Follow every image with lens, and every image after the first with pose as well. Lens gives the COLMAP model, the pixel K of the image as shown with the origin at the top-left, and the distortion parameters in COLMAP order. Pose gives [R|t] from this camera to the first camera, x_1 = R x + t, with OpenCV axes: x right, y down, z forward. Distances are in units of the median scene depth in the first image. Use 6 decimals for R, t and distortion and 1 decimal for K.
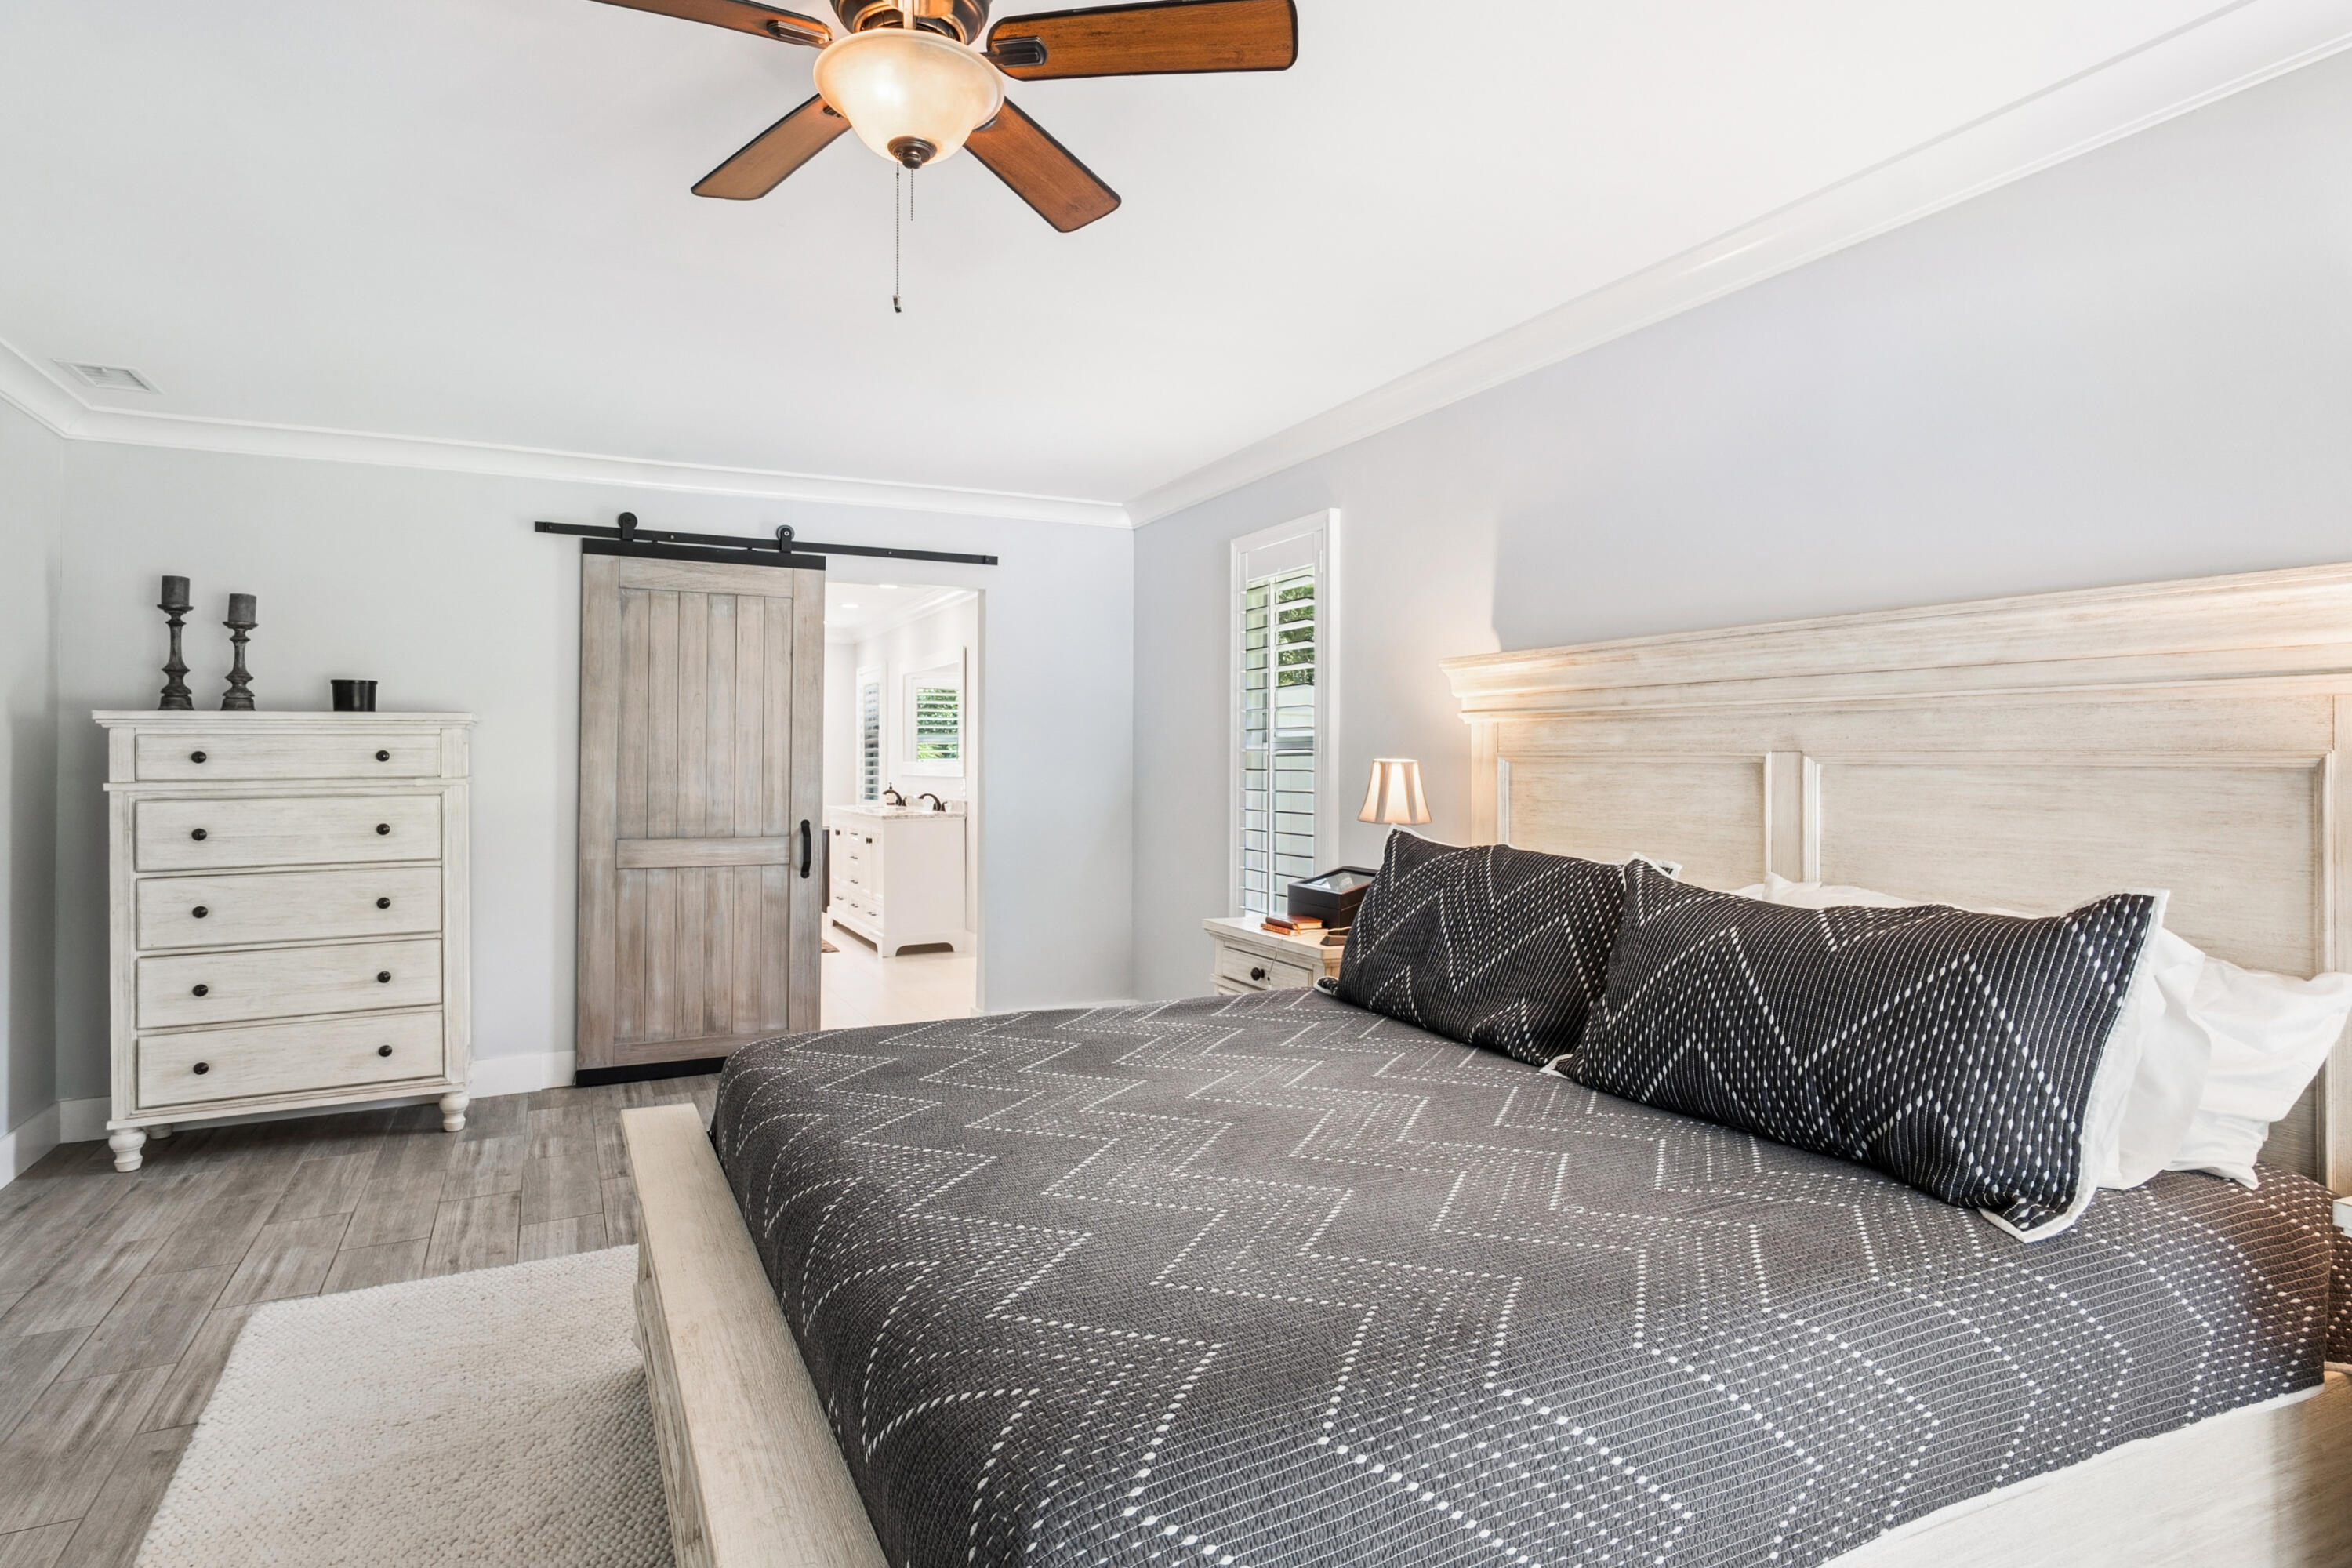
lens RADIAL K [[1255.6, 0, 1166.2], [0, 1255.6, 777.4], [0, 0, 1]] dist [0.000280, -0.001646]
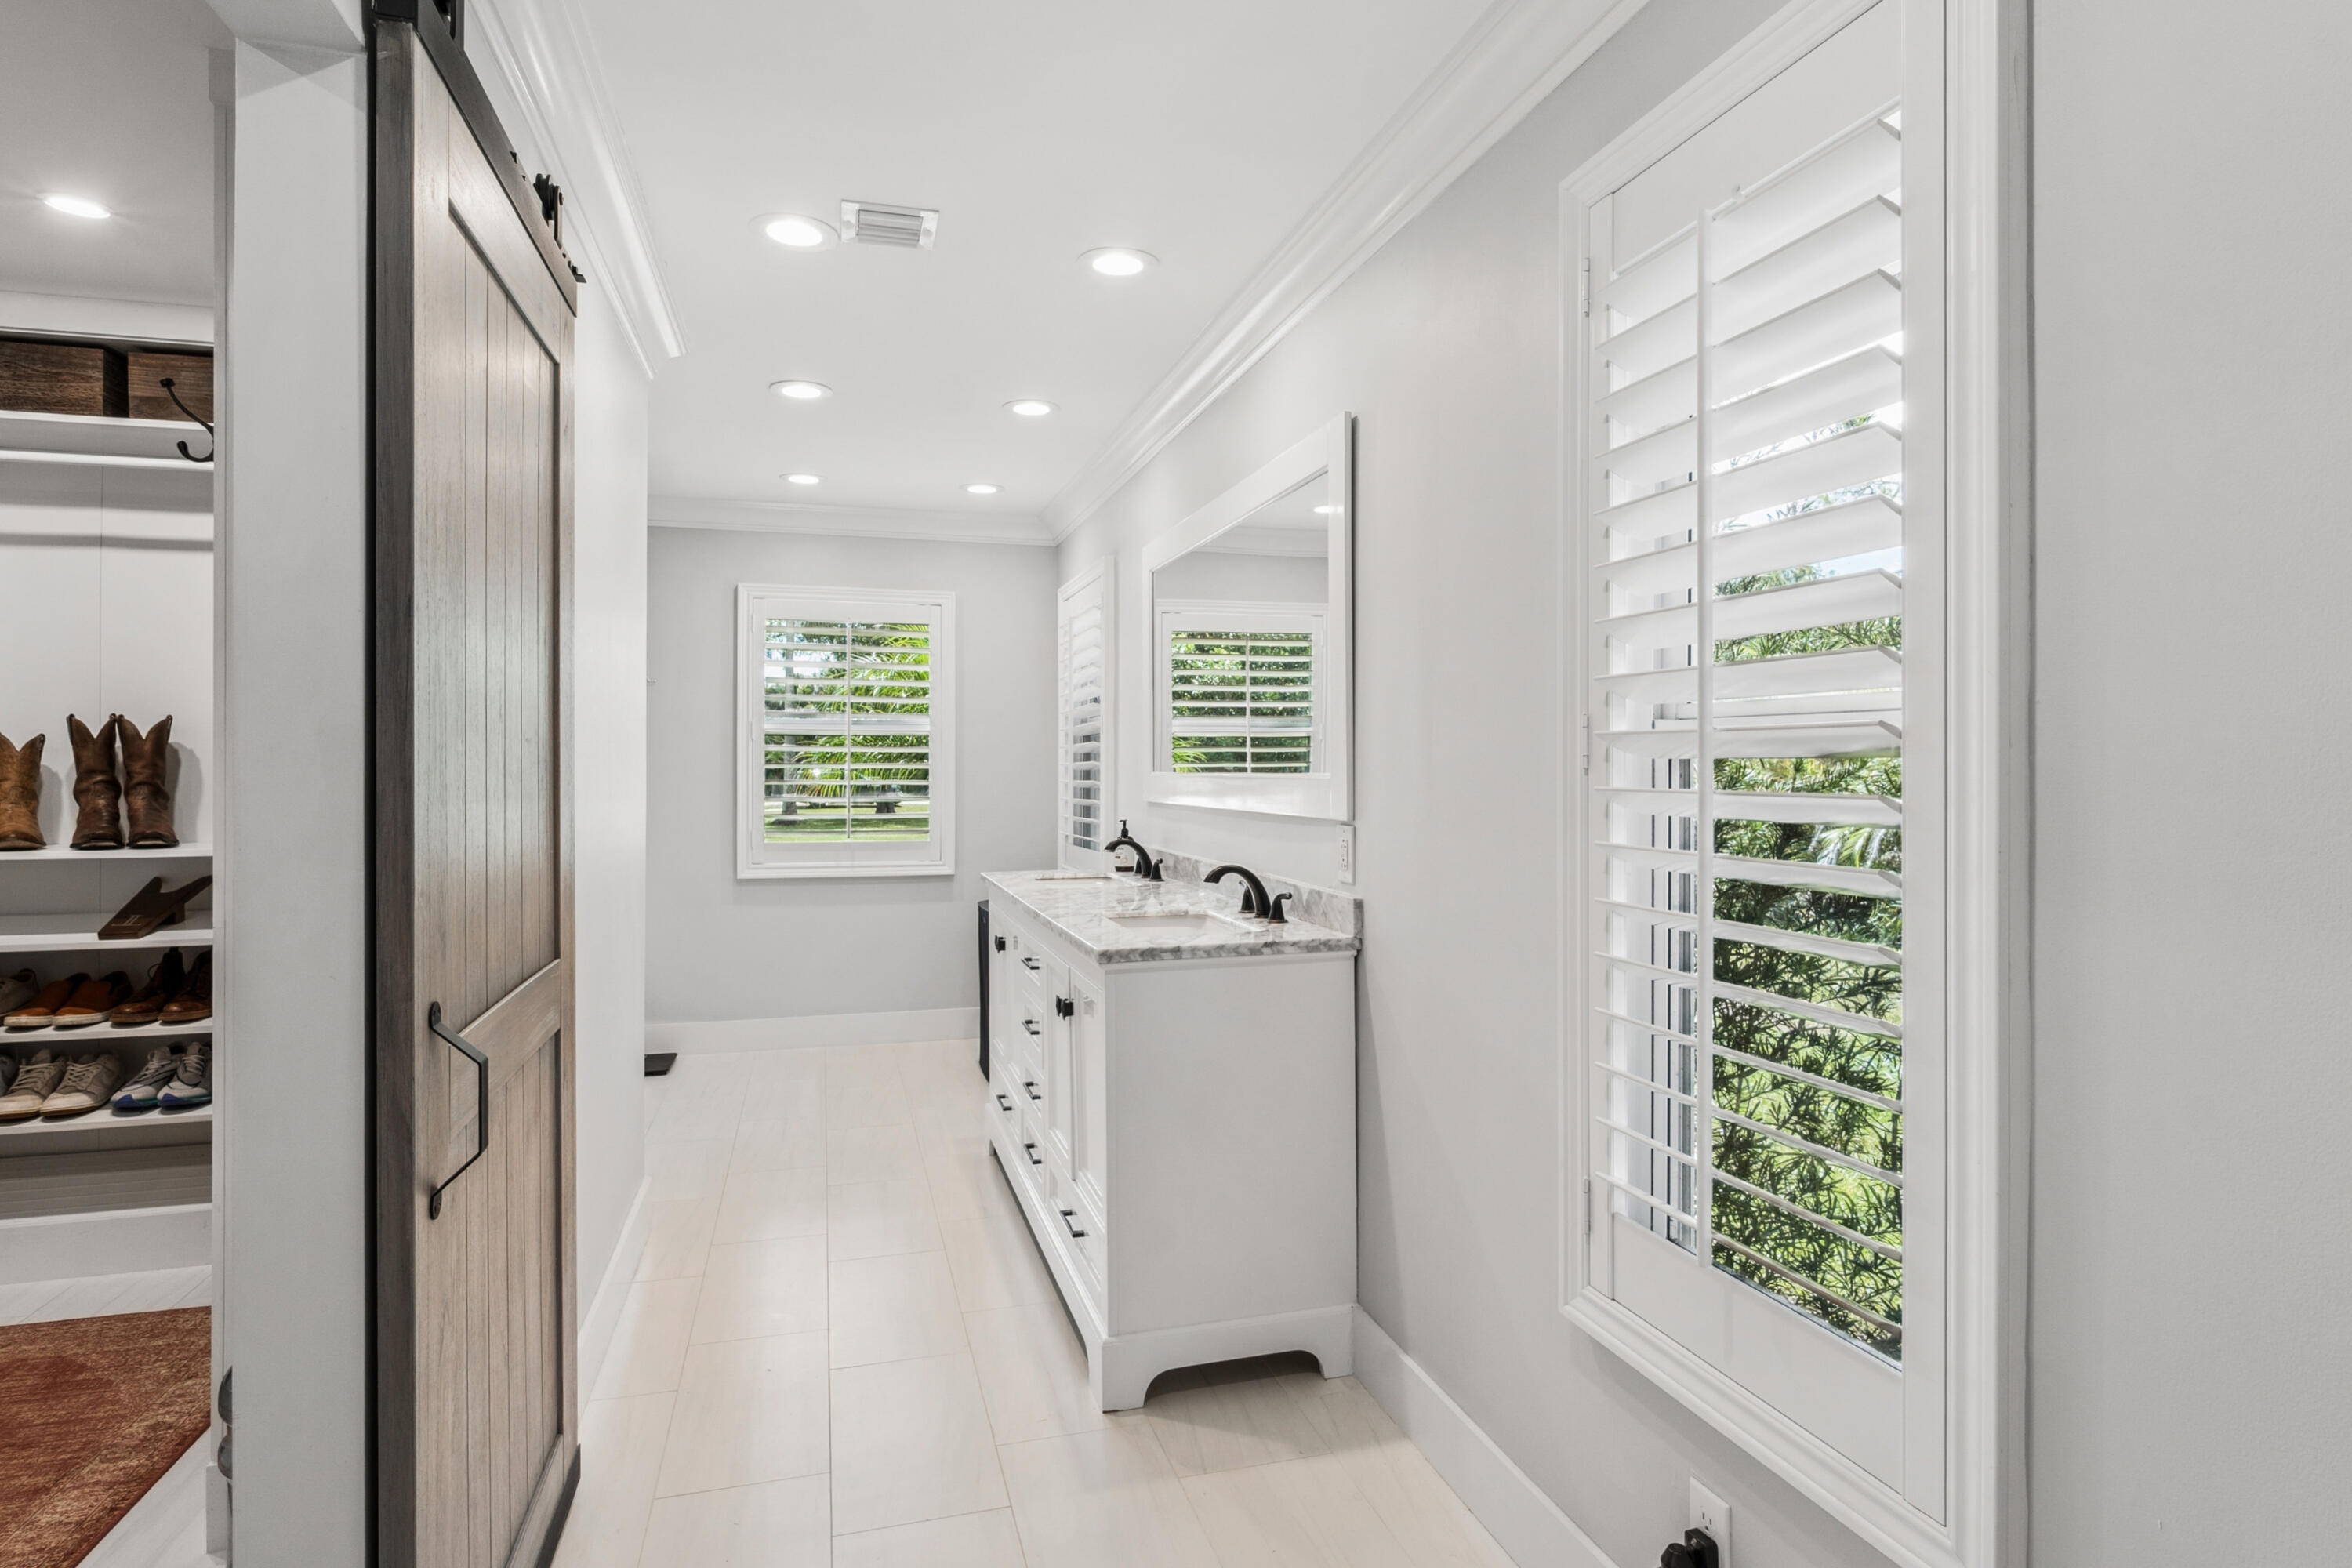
lens RADIAL K [[1255.6, 0, 1173.8], [0, 1255.6, 766.9], [0, 0, 1]] dist [0.000280, -0.001646]
pose [[0.984956, -0.000558, -0.172804, -0.130582], [-0.000618, 0.999977, -0.006750, -0.011400], [0.172804, 0.006755, 0.984933, 0.588345]]
